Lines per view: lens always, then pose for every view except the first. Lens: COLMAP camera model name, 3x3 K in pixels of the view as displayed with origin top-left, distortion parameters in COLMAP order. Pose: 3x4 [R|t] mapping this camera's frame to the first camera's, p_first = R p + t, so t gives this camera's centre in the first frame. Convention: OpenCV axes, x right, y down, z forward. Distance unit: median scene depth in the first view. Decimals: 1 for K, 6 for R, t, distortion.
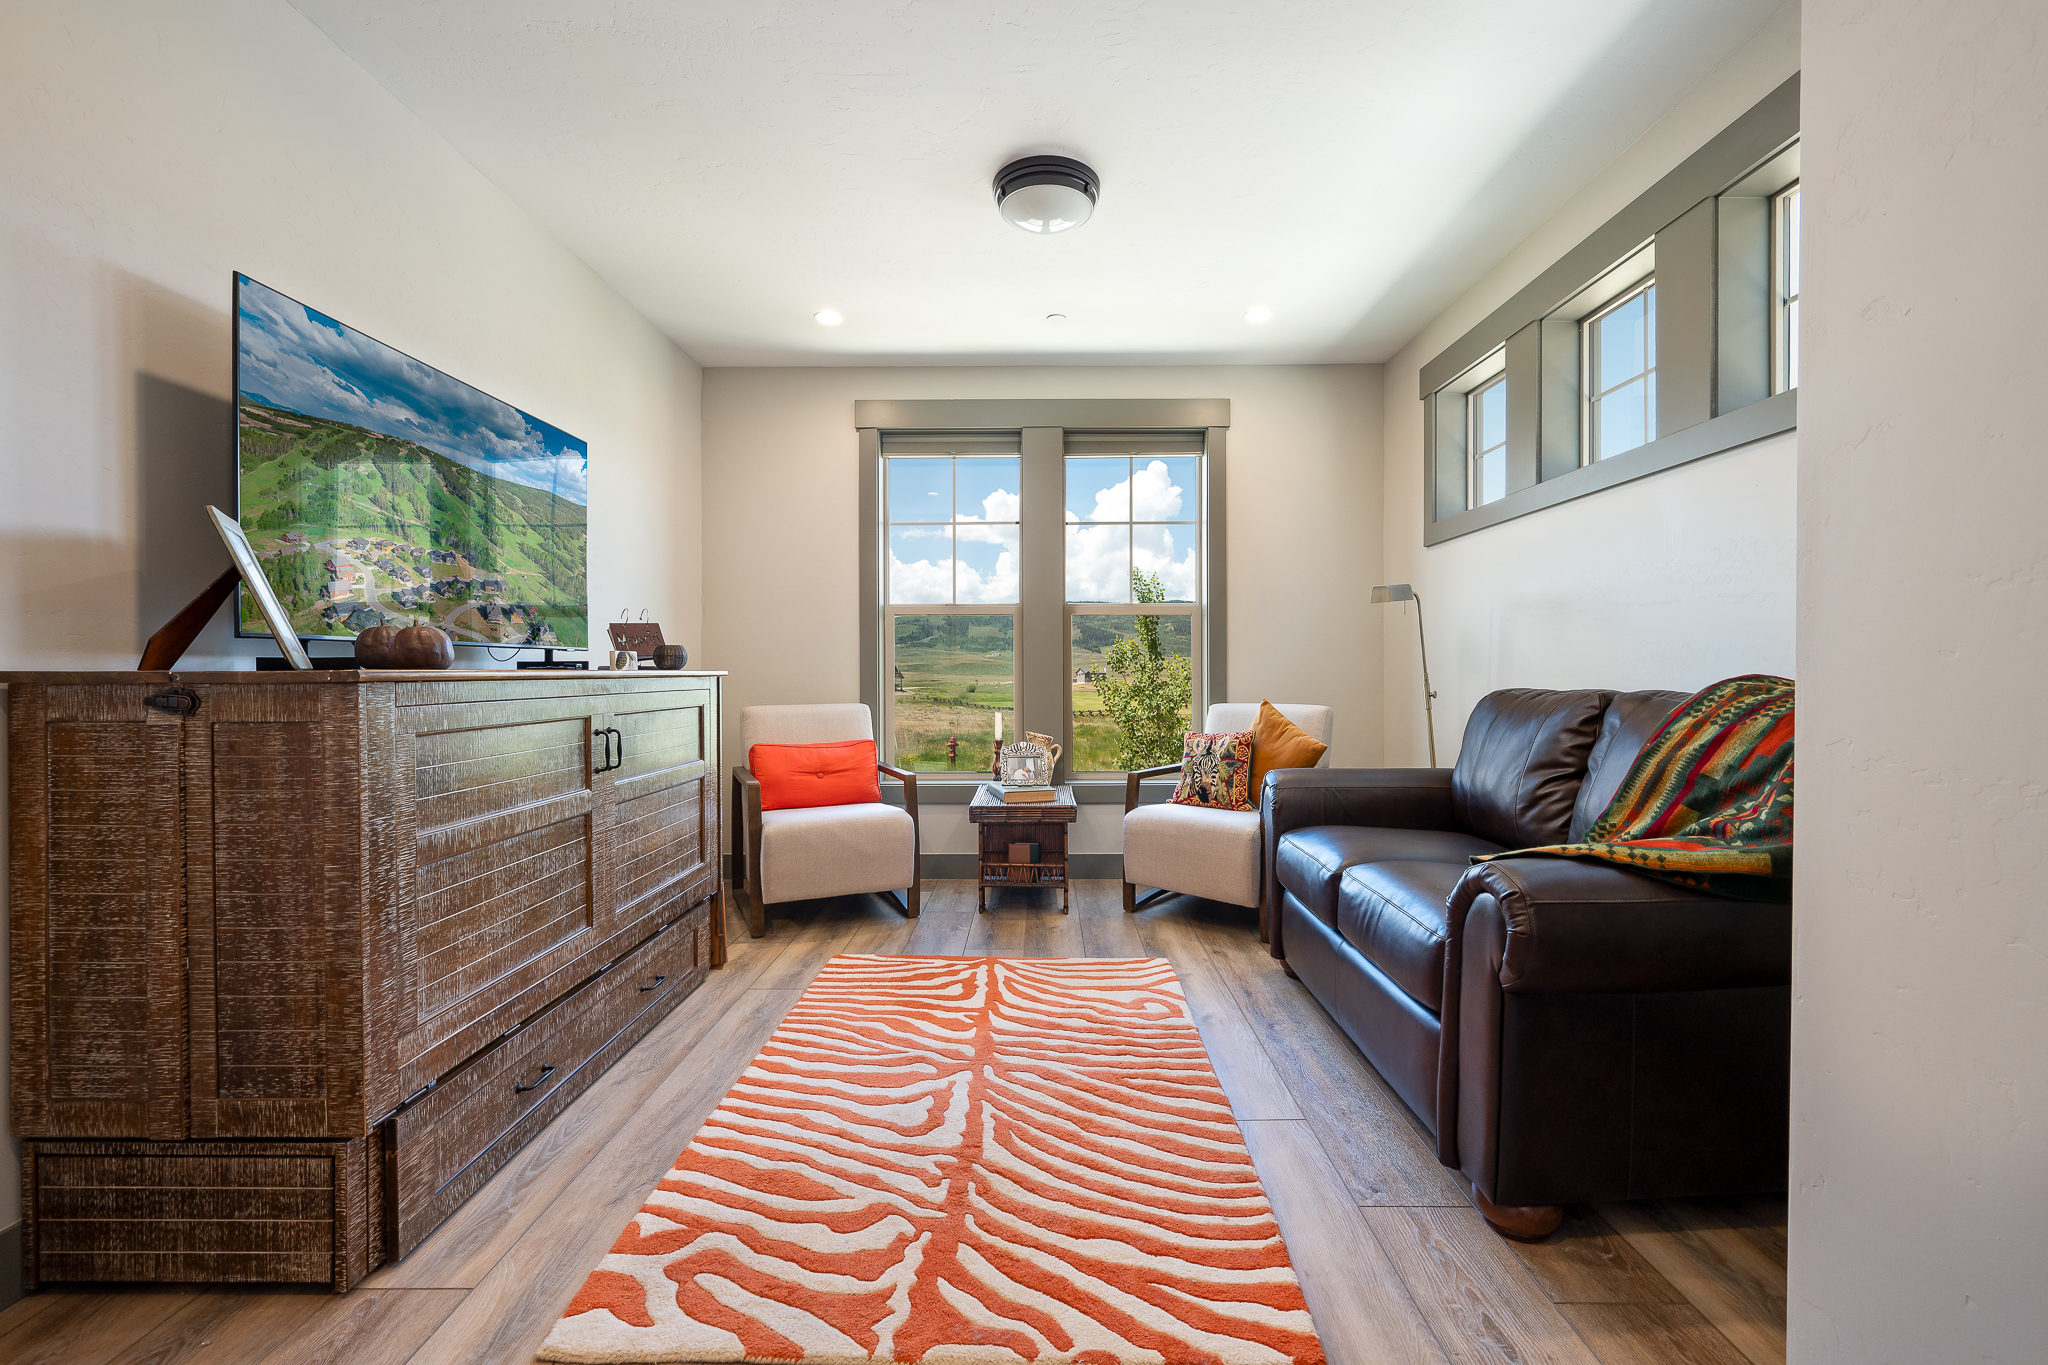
lens RADIAL K [[926.1, 0, 1097.9], [0, 926.1, 705.7], [0, 0, 1]] dist [-0.001338, -0.000956]
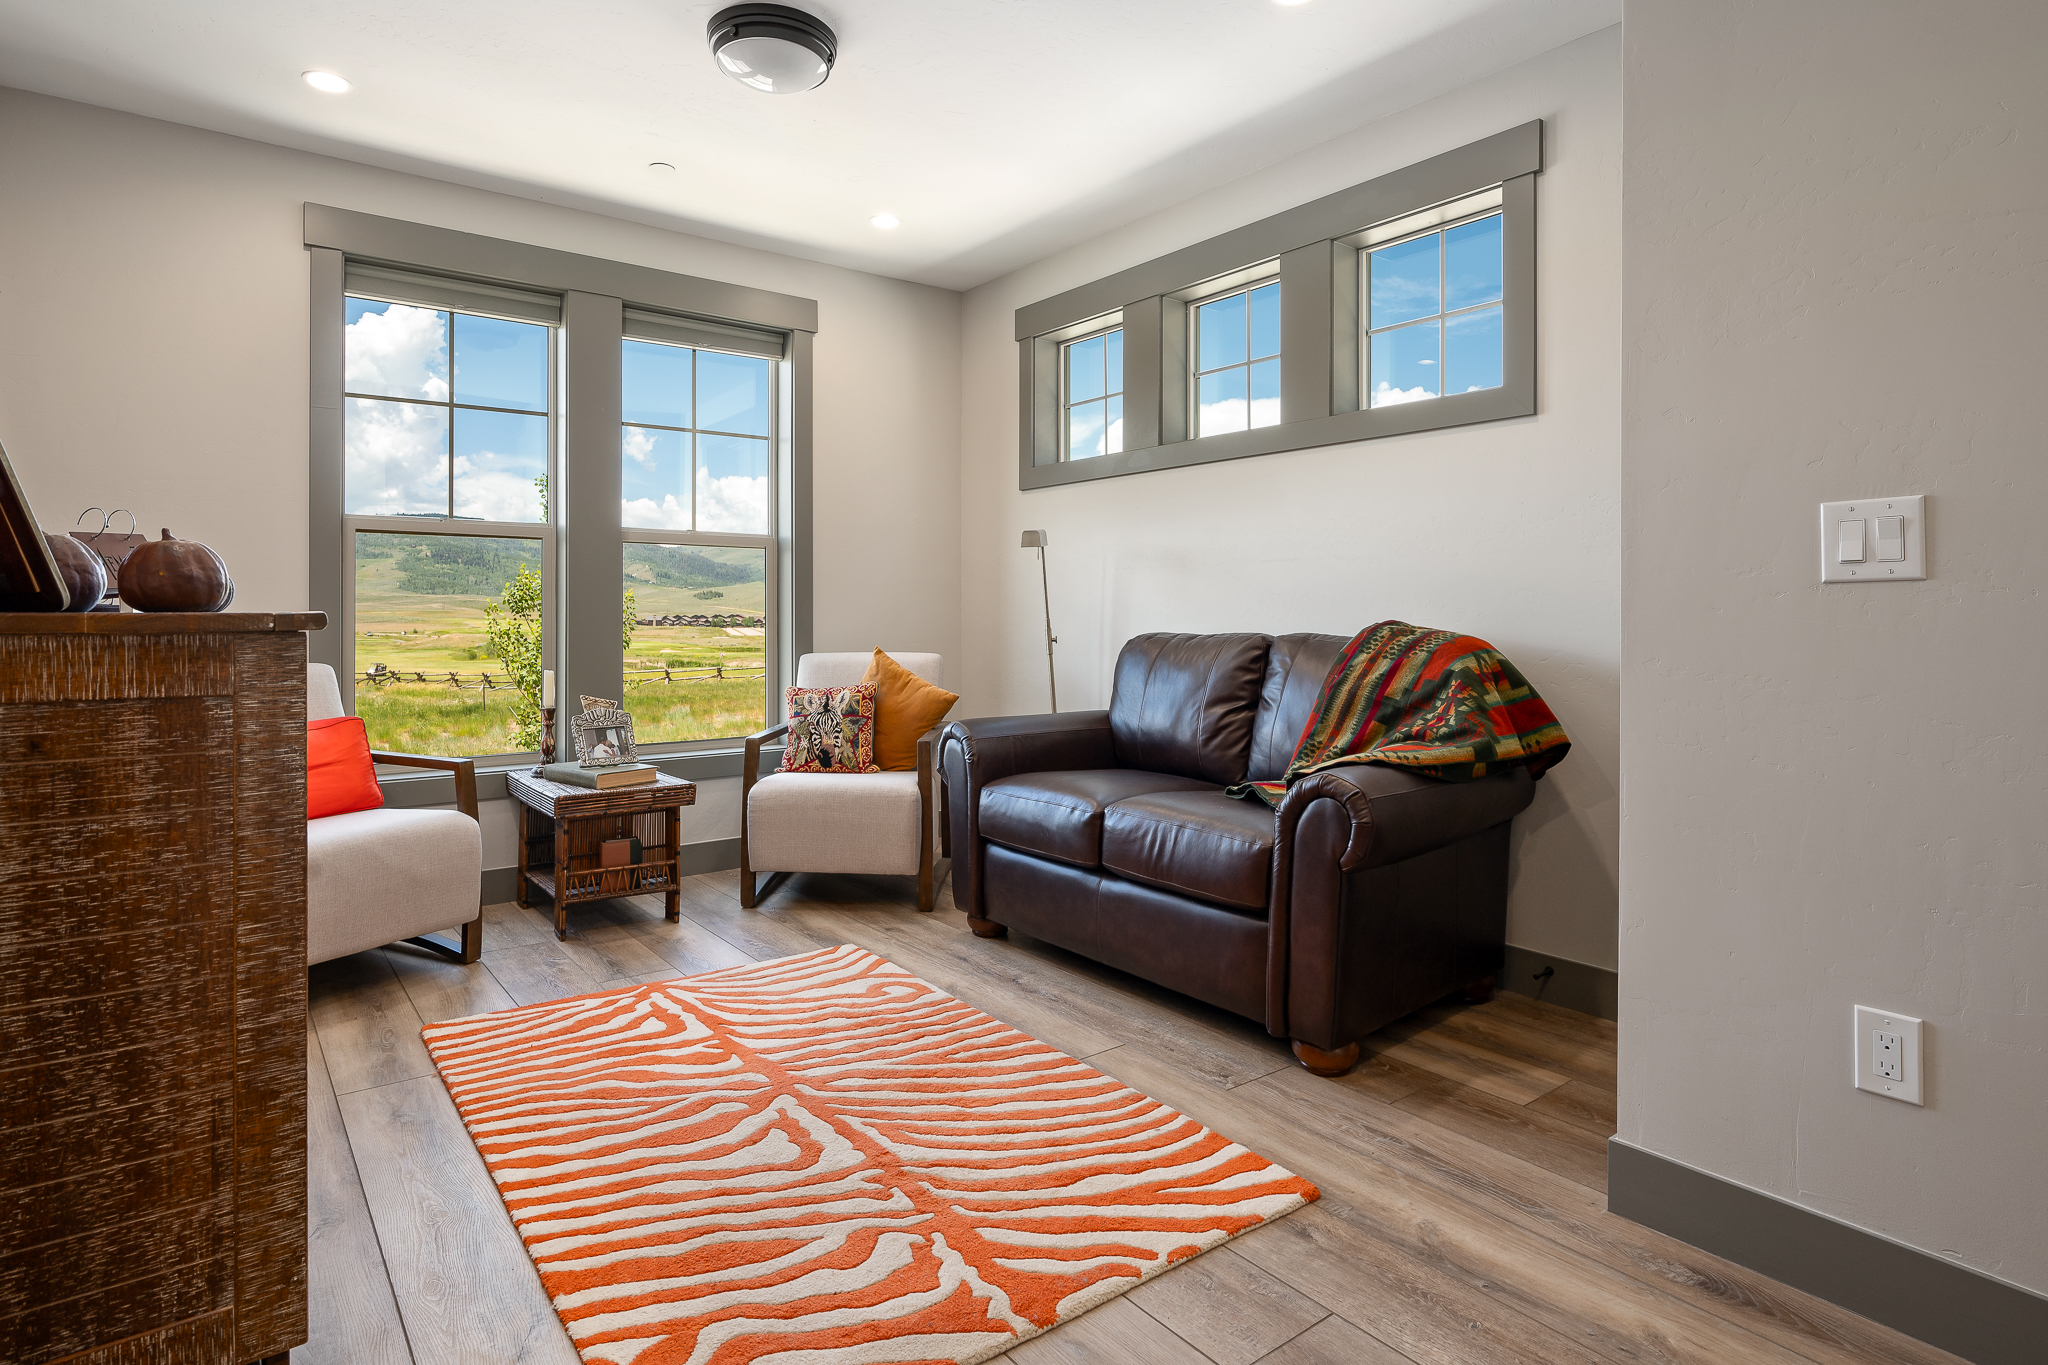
lens RADIAL K [[1209.0, 0, 1035.8], [0, 1209.0, 654.9], [0, 0, 1]] dist [-0.002075, -0.000764]
pose [[0.755334, -0.017820, 0.655098, -0.674889], [0.020523, 0.999783, 0.003532, -0.000953], [-0.655019, 0.010777, 0.755536, 0.024803]]
